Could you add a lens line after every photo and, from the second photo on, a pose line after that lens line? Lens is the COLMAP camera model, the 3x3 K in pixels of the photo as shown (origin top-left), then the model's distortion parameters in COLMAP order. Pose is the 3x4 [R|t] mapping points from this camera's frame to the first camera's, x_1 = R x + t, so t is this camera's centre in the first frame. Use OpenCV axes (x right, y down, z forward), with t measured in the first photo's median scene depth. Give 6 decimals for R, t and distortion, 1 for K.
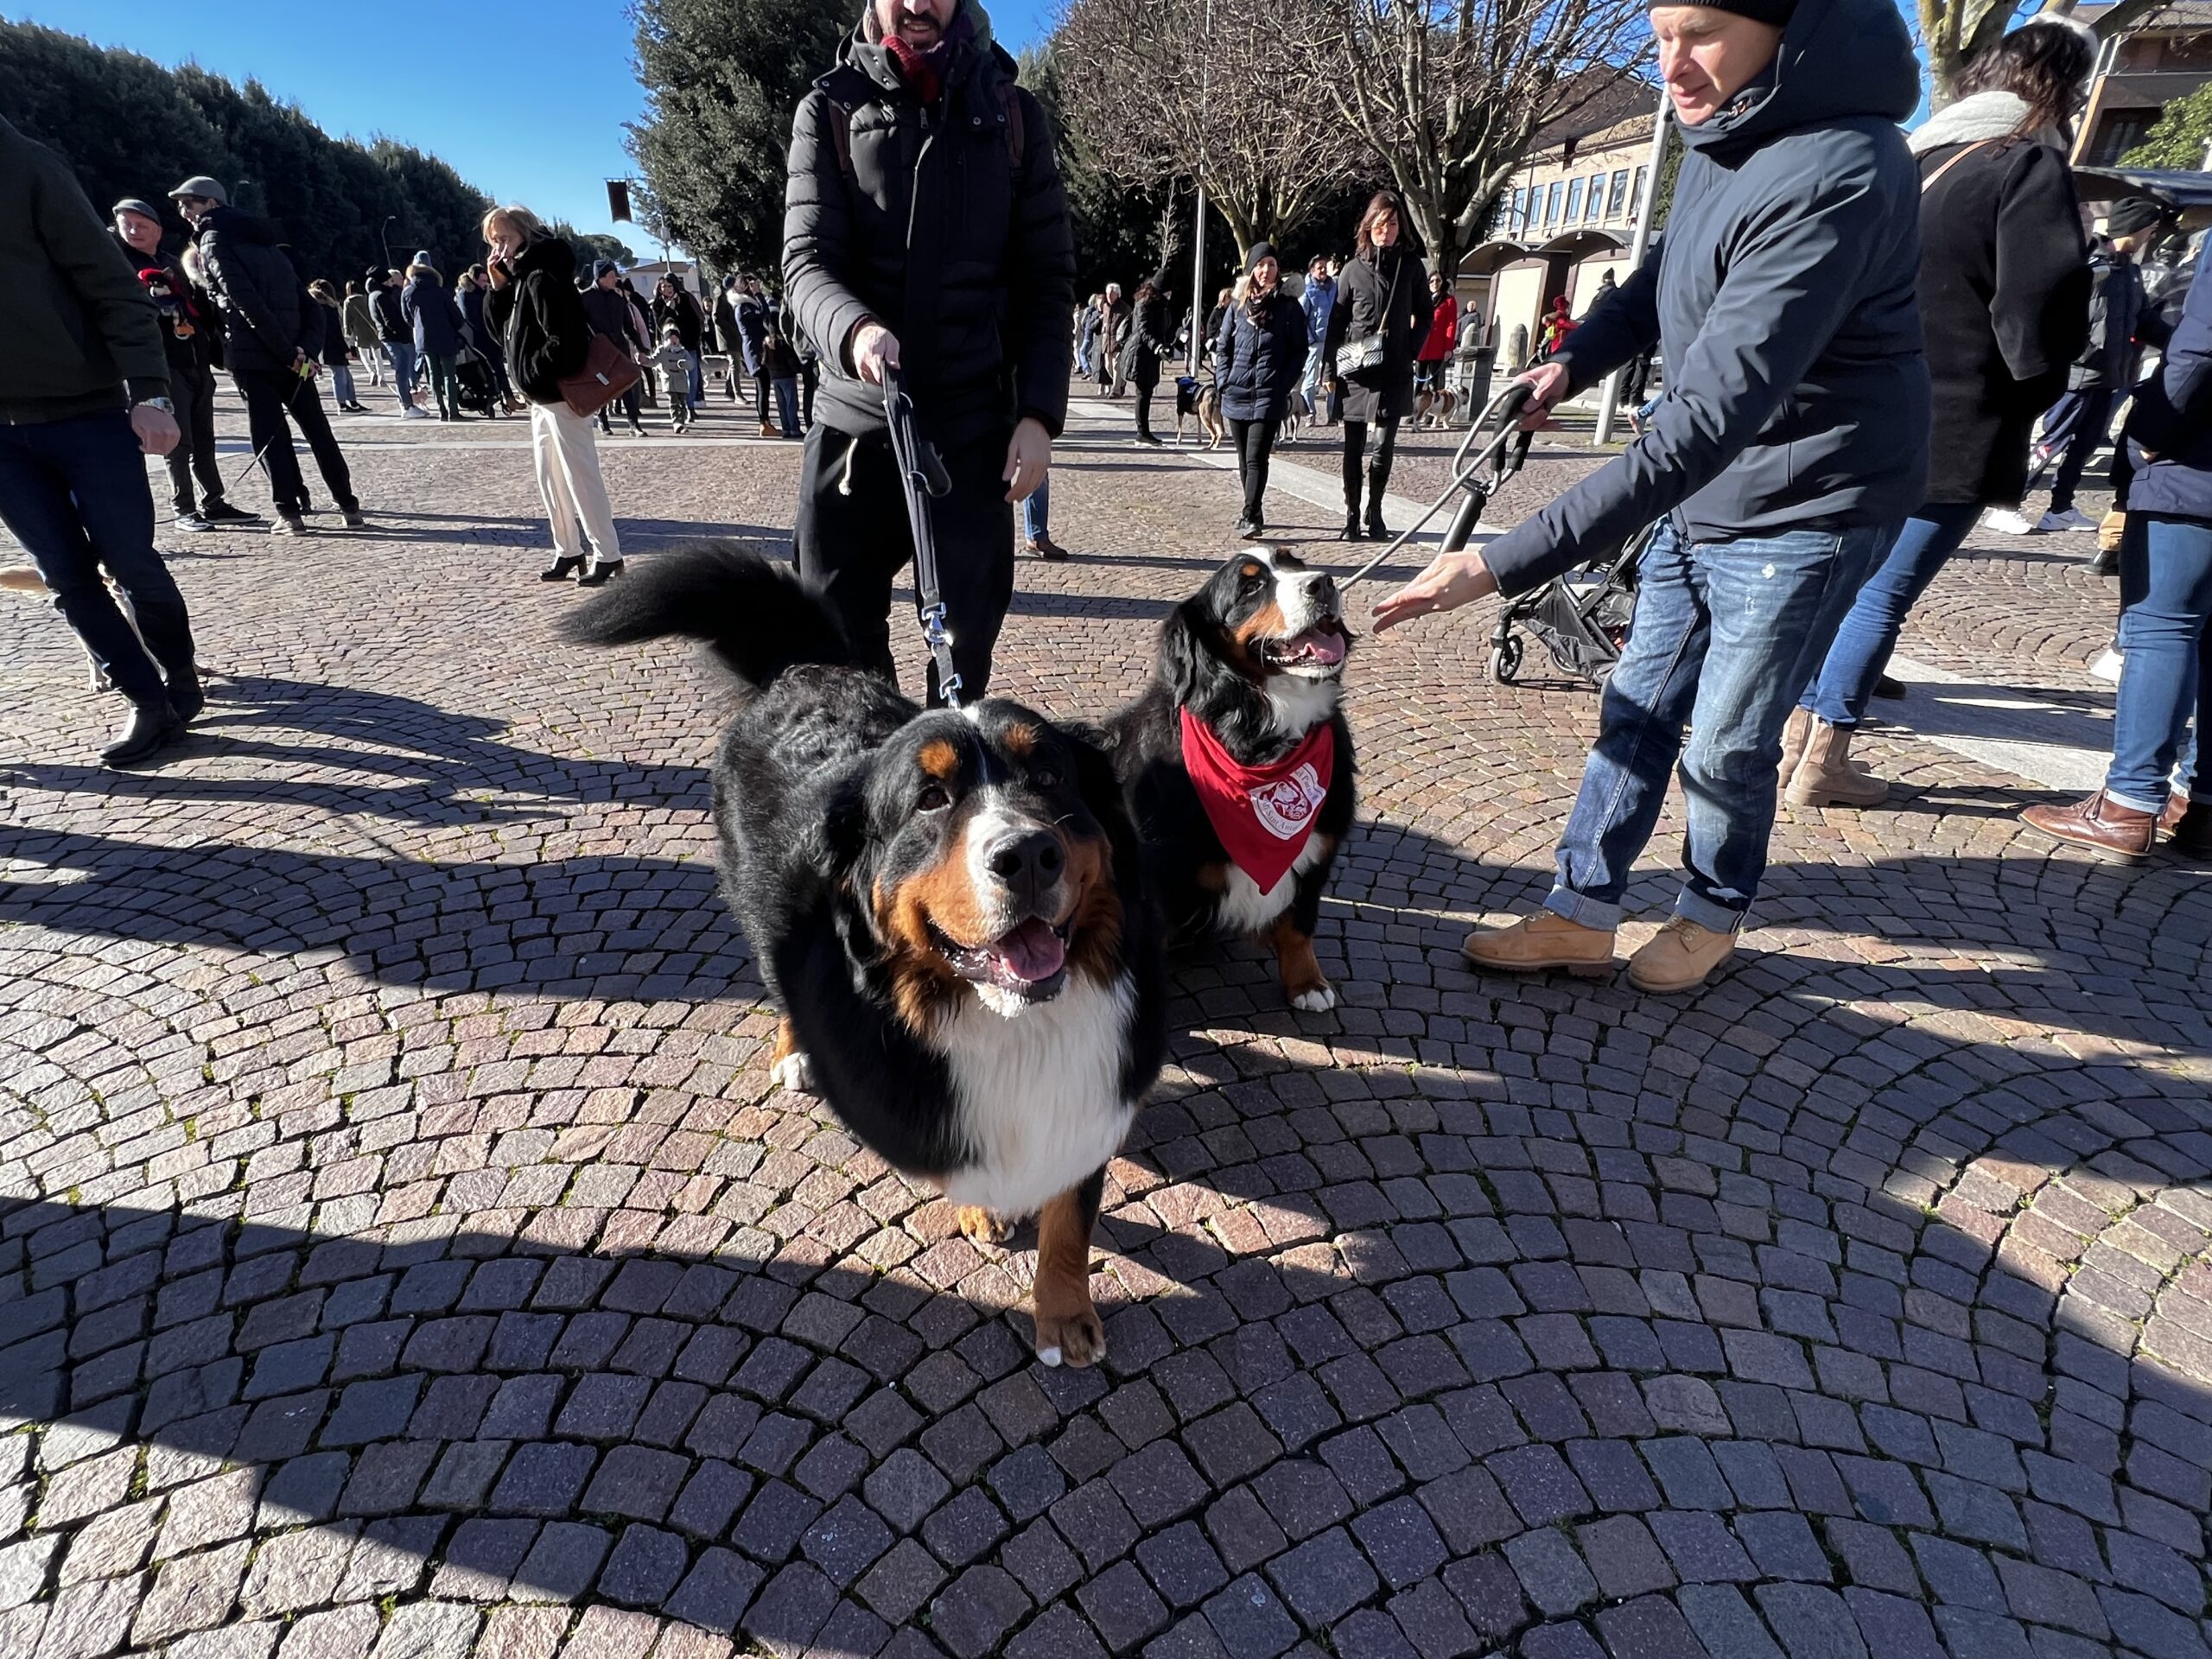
lens RADIAL K [[1089.6, 0, 1108.2], [0, 1089.6, 832.1], [0, 0, 1]] dist [-0.001465, -0.001769]
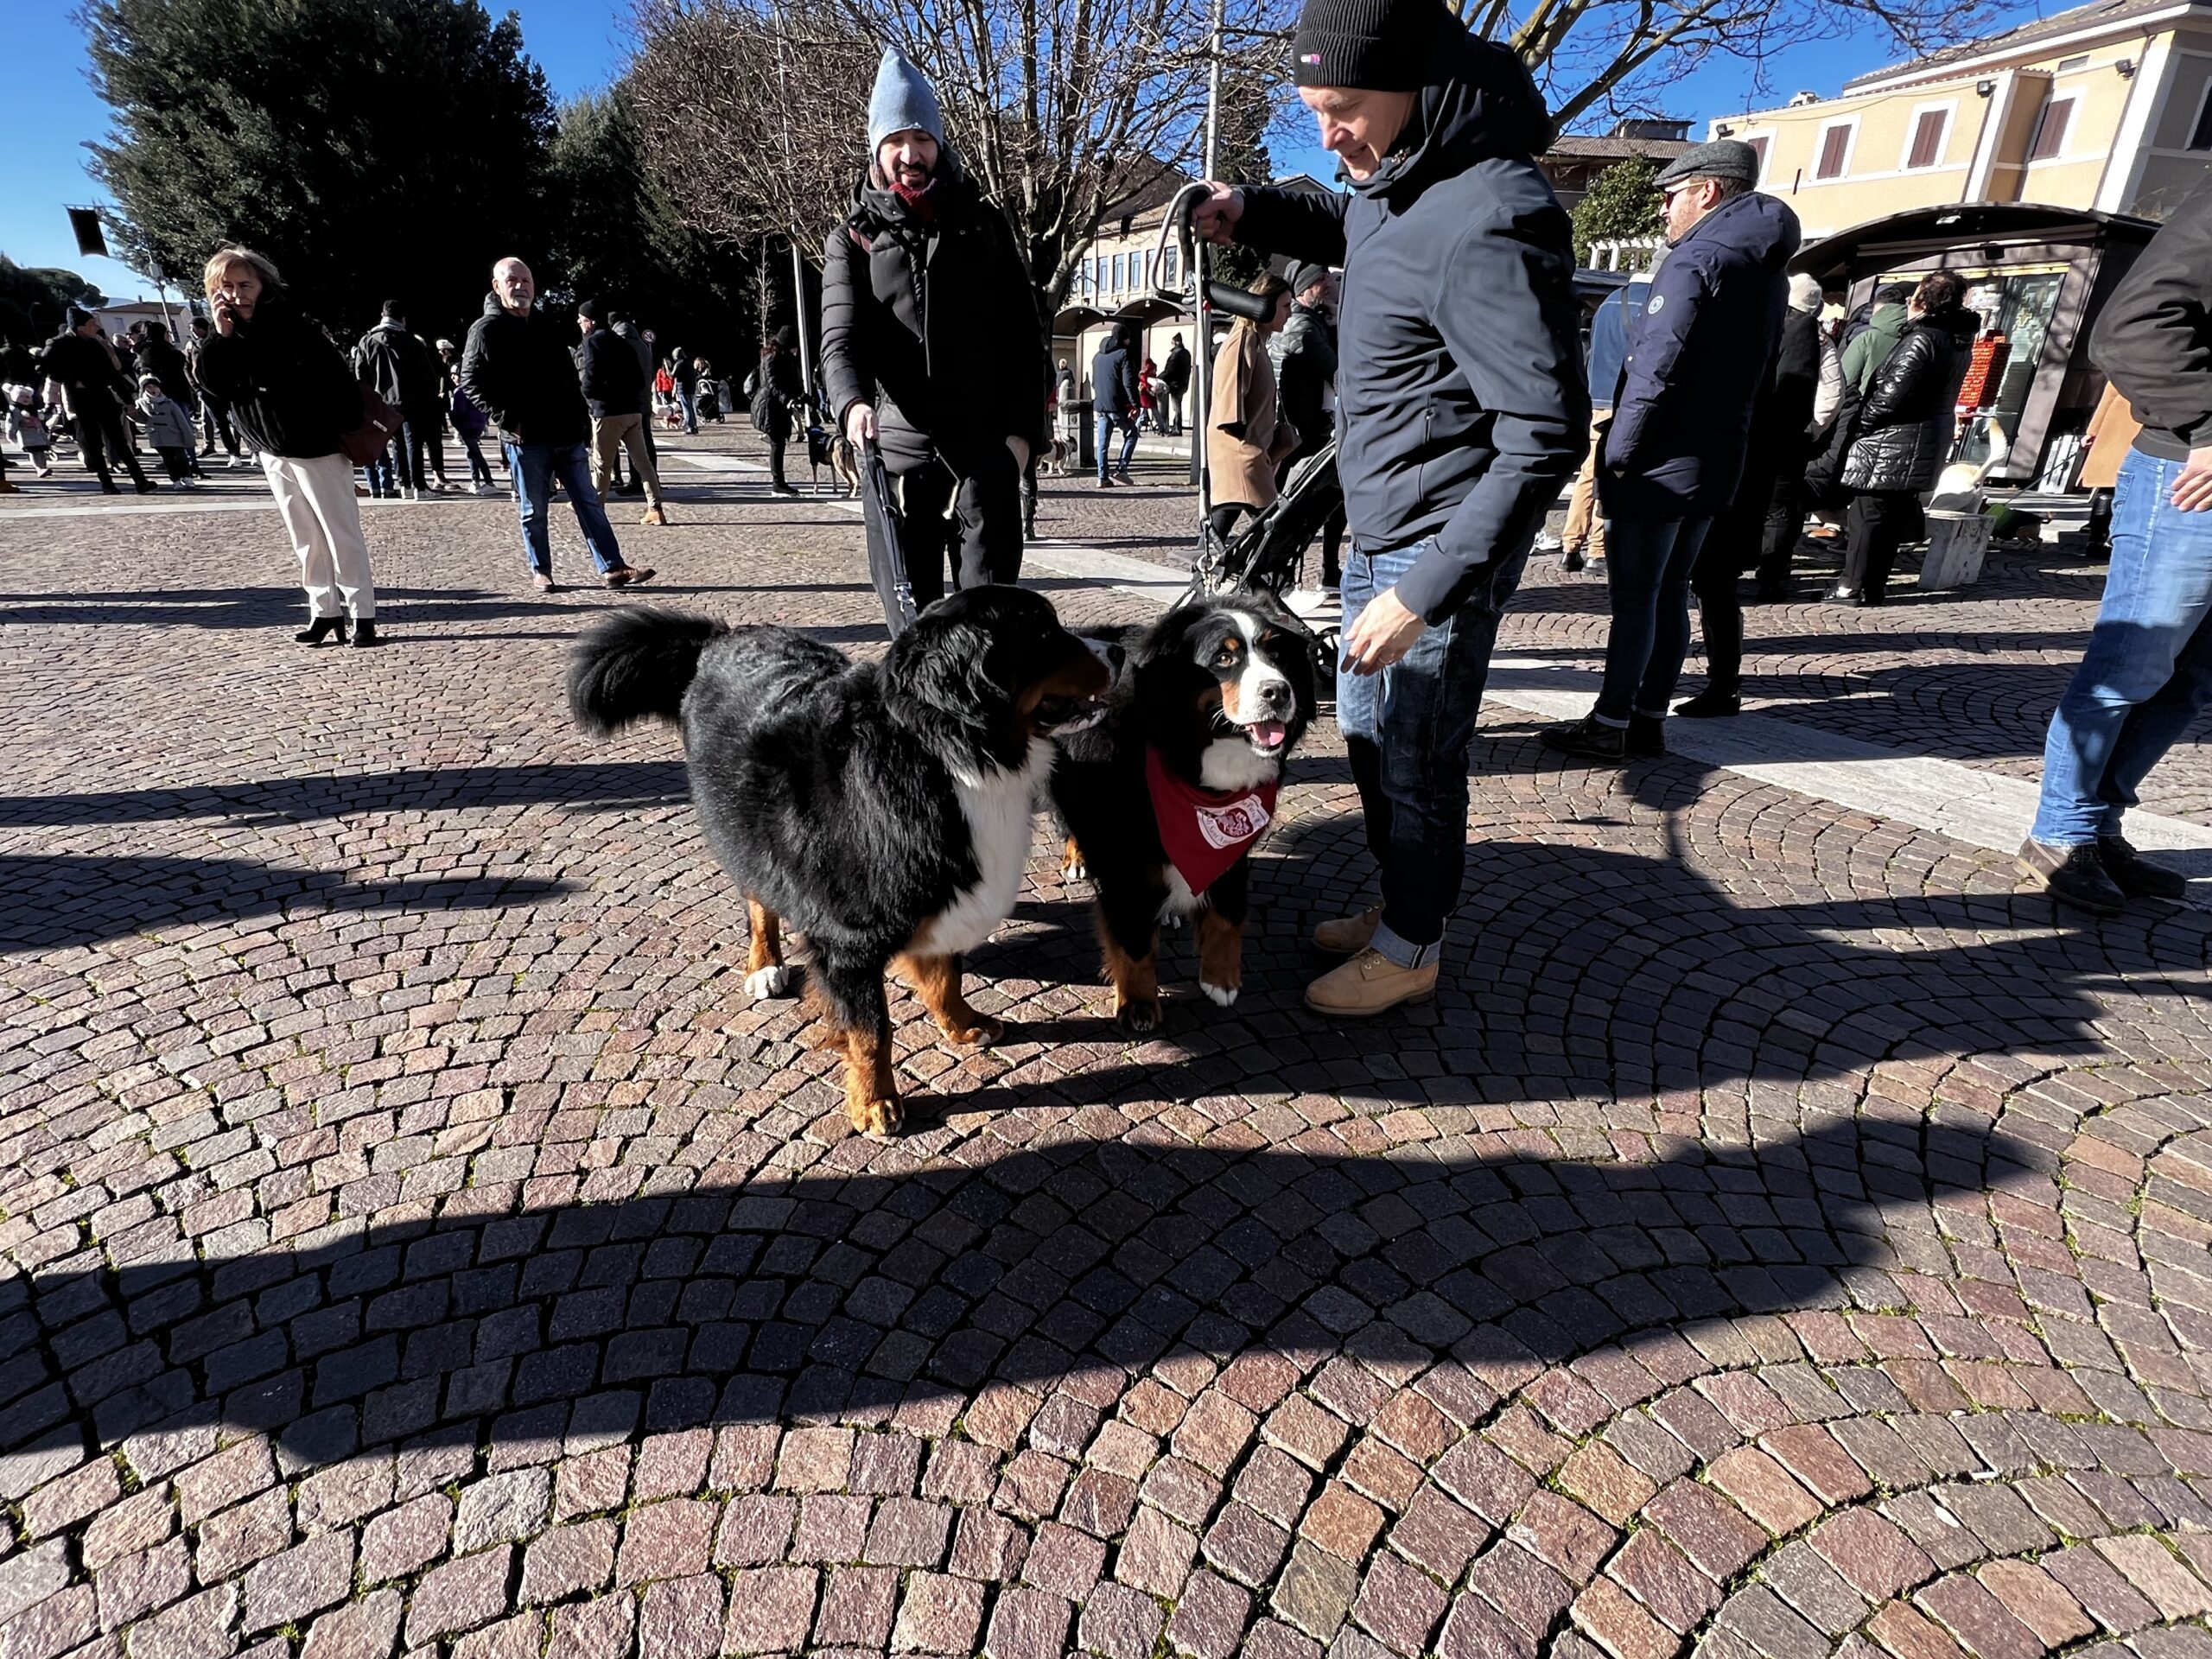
lens RADIAL K [[1089.6, 0, 1102.7], [0, 1089.6, 828.5], [0, 0, 1]] dist [-0.001465, -0.001769]
pose [[0.944770, -0.118391, 0.305601, -0.160064], [0.131991, 0.990957, -0.024151, 0.081889], [-0.299979, 0.063154, 0.951853, -0.177788]]
